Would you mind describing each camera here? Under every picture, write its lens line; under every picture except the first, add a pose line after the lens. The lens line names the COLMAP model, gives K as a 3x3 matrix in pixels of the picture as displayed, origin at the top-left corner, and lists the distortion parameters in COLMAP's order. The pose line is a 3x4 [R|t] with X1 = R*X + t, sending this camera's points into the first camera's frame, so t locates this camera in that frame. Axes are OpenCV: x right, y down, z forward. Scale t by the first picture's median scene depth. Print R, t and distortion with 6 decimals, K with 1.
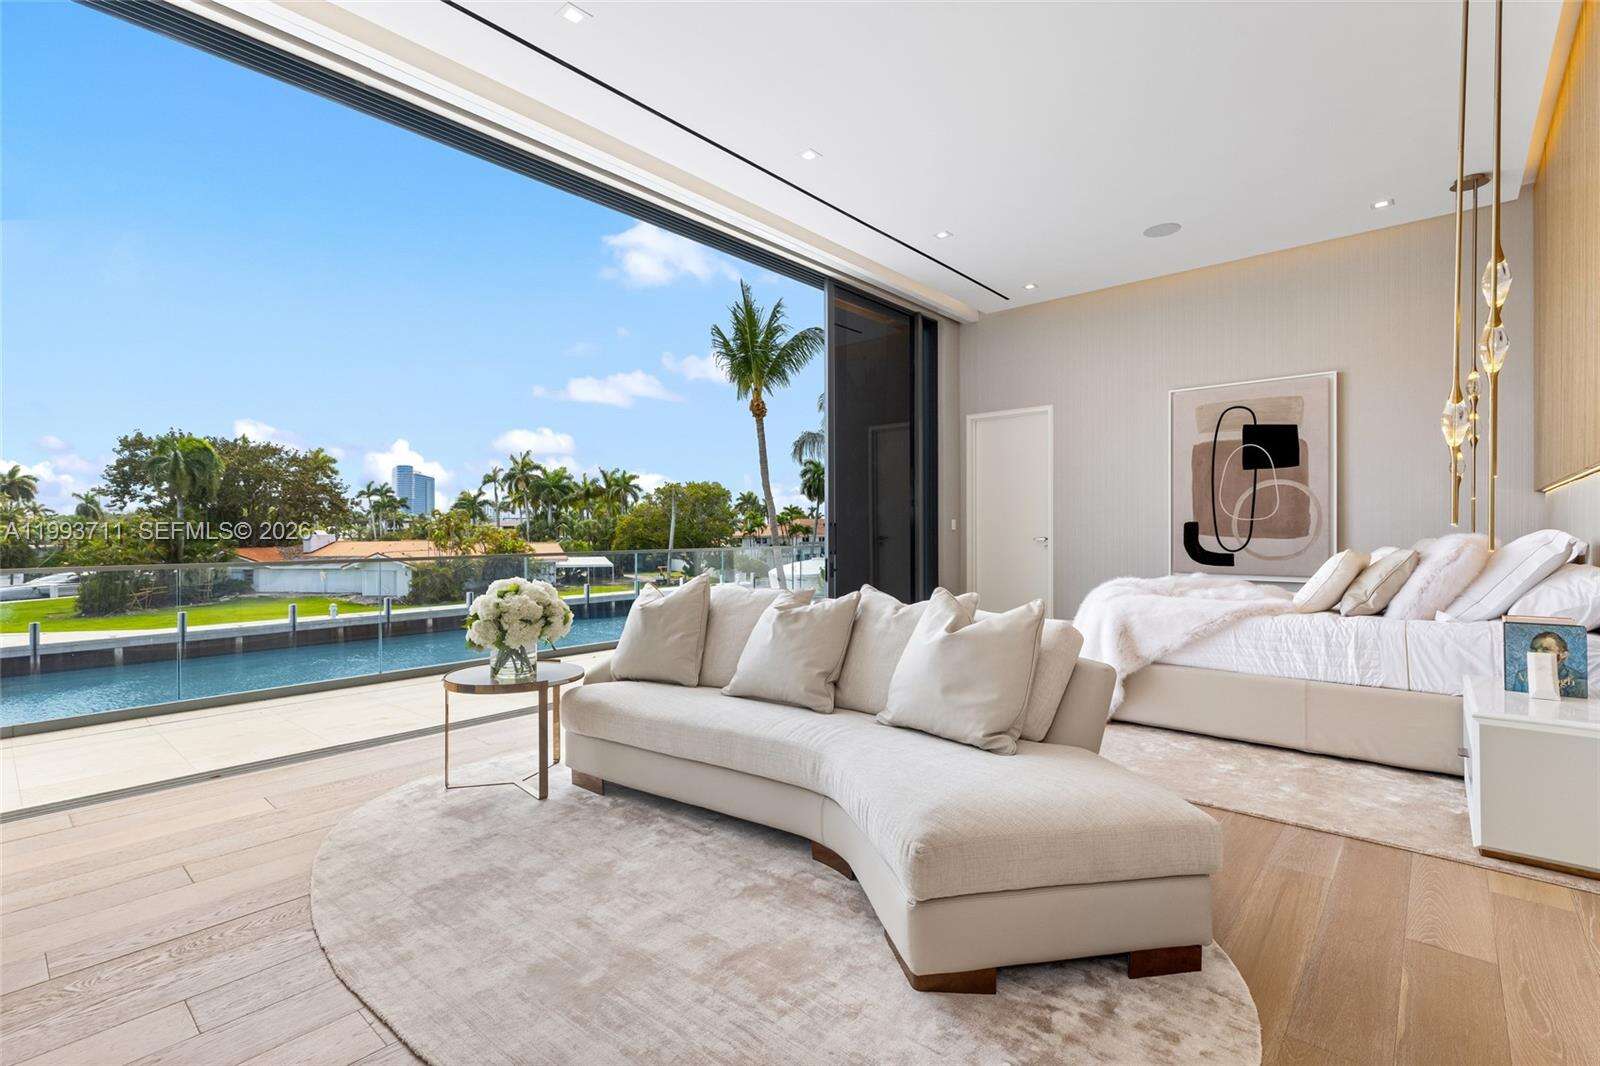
lens RADIAL K [[724.1, 0, 798.9], [0, 724.1, 530.6], [0, 0, 1]] dist [0.004794, -0.000138]
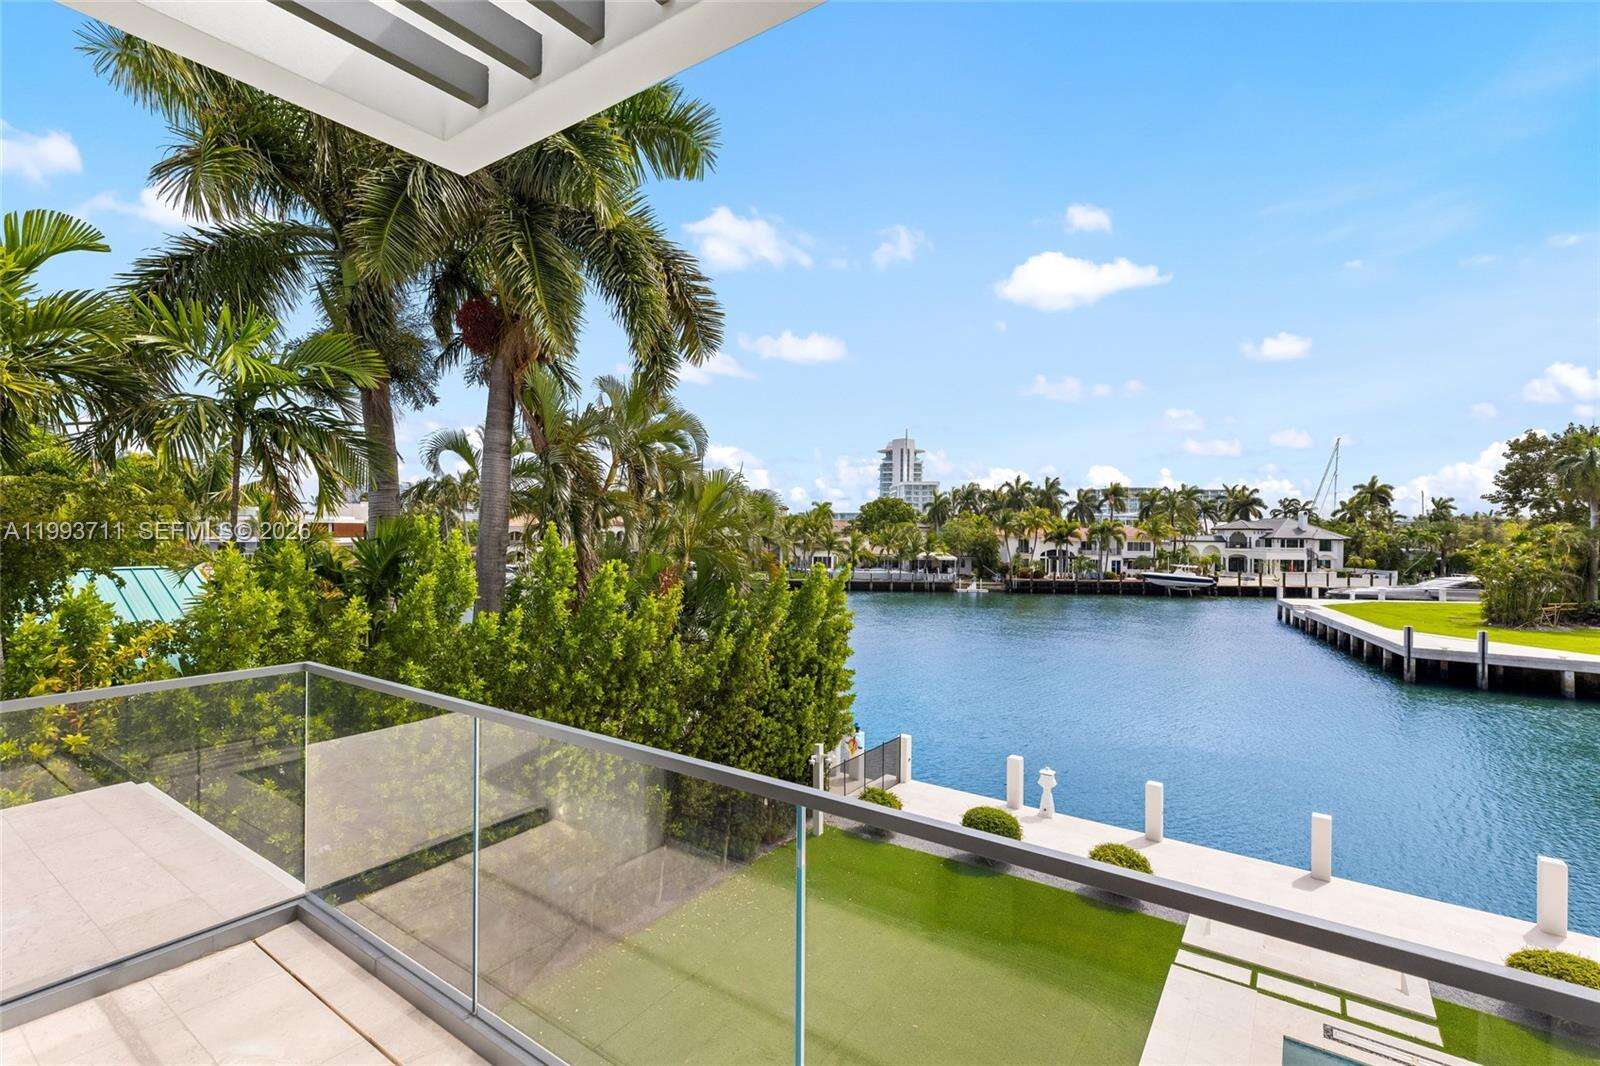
lens RADIAL K [[729.7, 0, 801.2], [0, 729.7, 529.9], [0, 0, 1]] dist [0.006386, -0.000002]
pose [[0.109486, 0.007620, -0.993959, -0.066142], [-0.013747, 0.999887, 0.006151, -0.003400], [0.993893, 0.012991, 0.109578, -0.026732]]
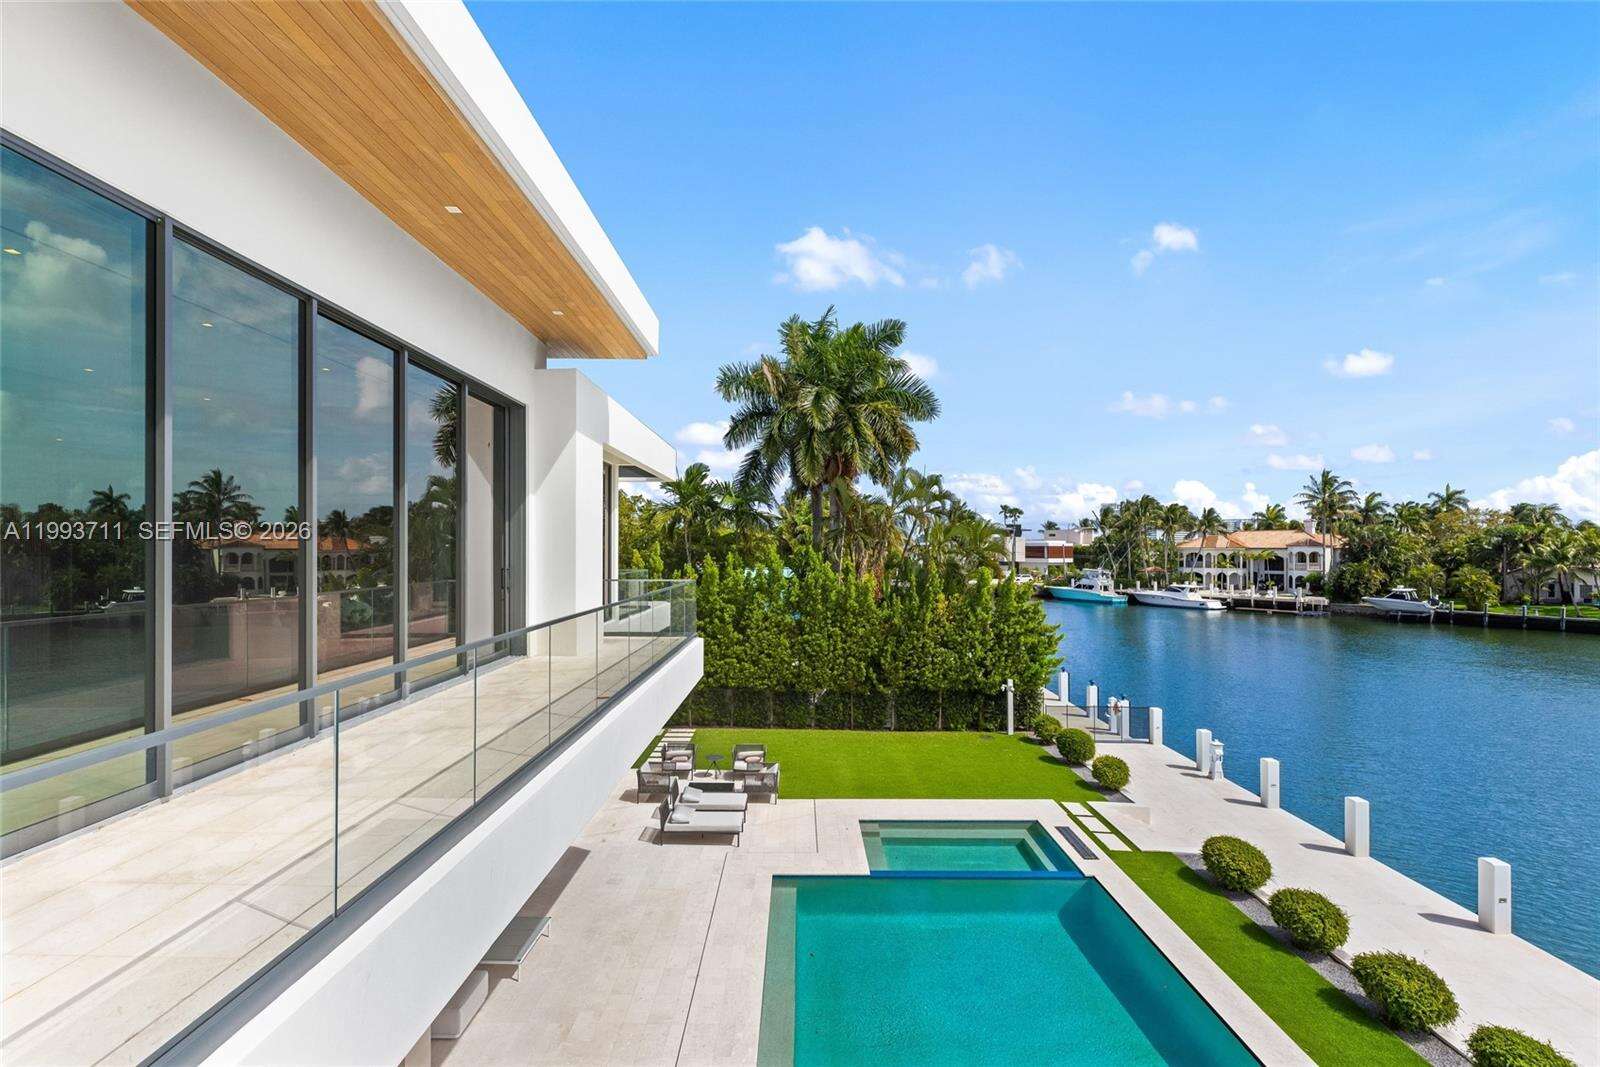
lens RADIAL K [[736.0, 0, 801.8], [0, 736.0, 516.8], [0, 0, 1]] dist [0.002237, 0.000346]
pose [[-0.748097, -0.023125, -0.663186, 0.008201], [0.000429, 0.999376, -0.035331, -0.003924], [0.663589, -0.026716, -0.747620, 0.147569]]
